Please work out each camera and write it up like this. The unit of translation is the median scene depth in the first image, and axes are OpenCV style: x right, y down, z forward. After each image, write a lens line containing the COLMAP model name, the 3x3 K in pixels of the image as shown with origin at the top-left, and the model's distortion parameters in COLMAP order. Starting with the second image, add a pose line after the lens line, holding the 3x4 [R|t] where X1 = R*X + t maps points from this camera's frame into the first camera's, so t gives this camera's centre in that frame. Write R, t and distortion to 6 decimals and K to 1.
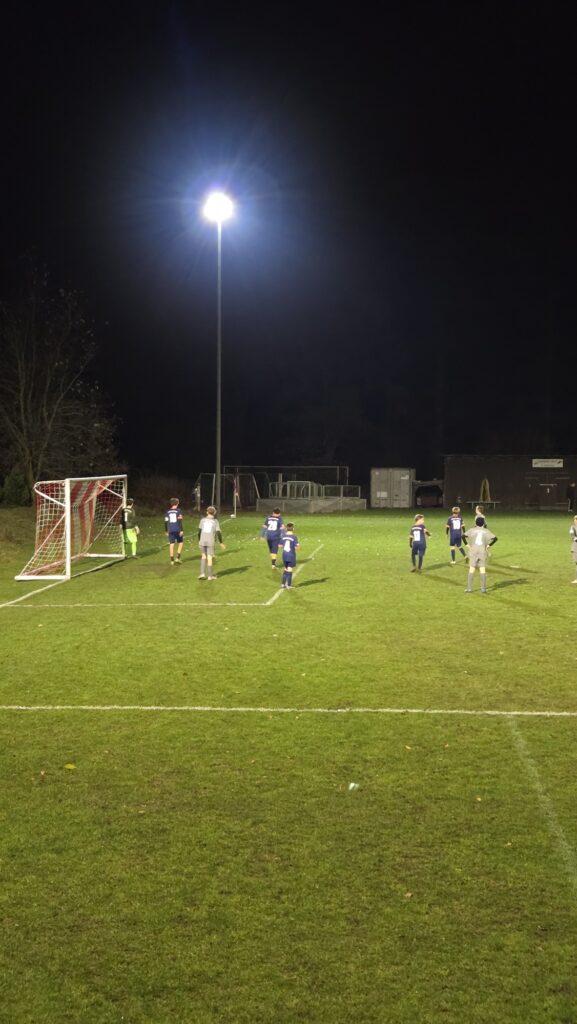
lens RADIAL K [[1359.4, 0, 266.8], [0, 1359.4, 509.8], [0, 0, 1]] dist [0.110684, -0.112627]
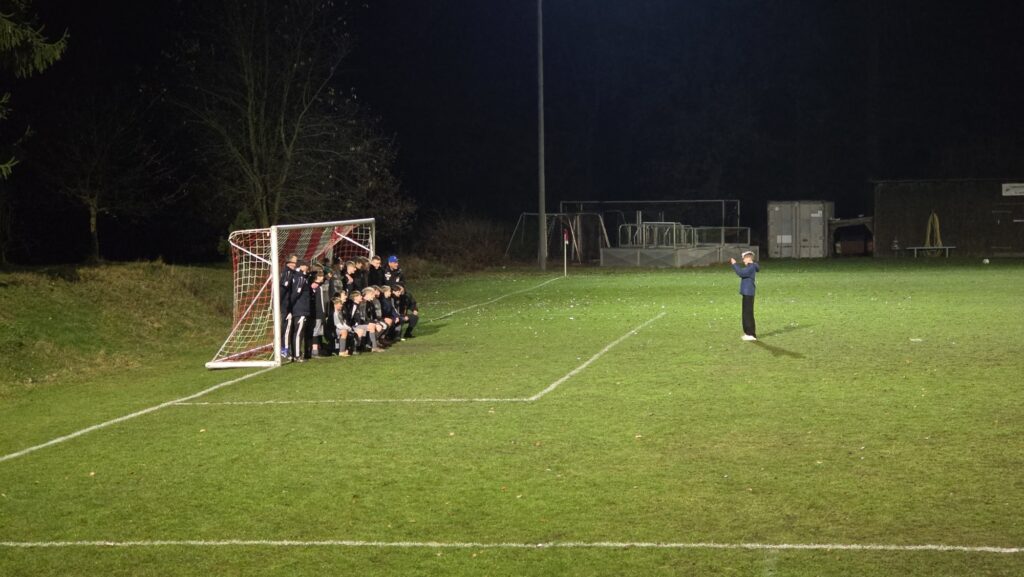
lens RADIAL K [[1970.6, 0, 540.8], [0, 1970.6, 270.6], [0, 0, 1]] dist [-0.613244, 9.041251]
pose [[0.996481, -0.017005, -0.082082, 0.102337], [0.017257, 0.999848, 0.002352, 0.000779], [0.082029, -0.003760, 0.996623, -0.013907]]
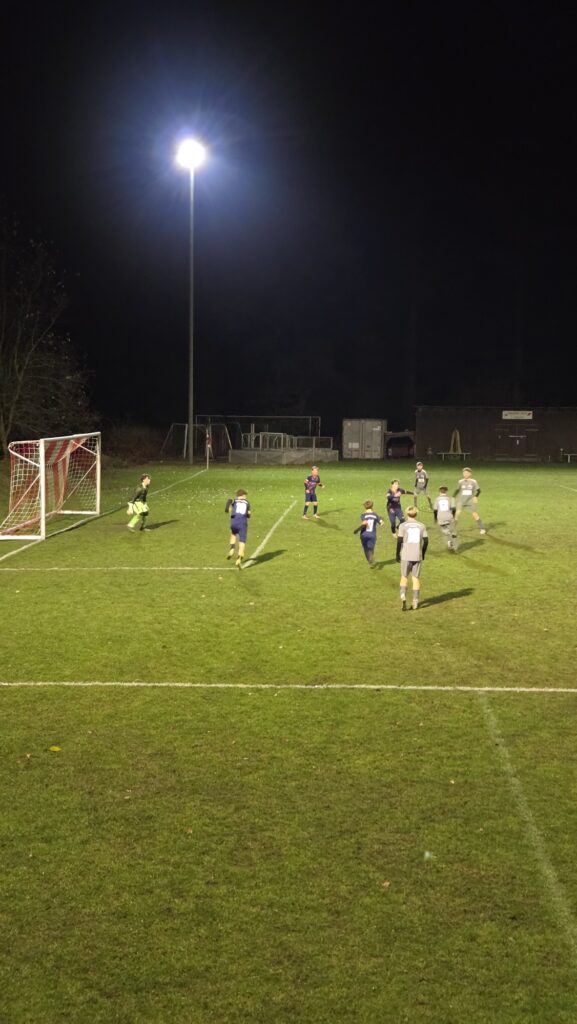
lens RADIAL K [[1364.3, 0, 288.5], [0, 1364.3, 512.0], [0, 0, 1]] dist [0.107090, -0.071177]
pose [[0.999239, 0.003132, 0.038887, -0.006061], [-0.004991, 0.998845, 0.047788, -0.024229], [-0.038693, -0.047946, 0.998100, -0.014724]]
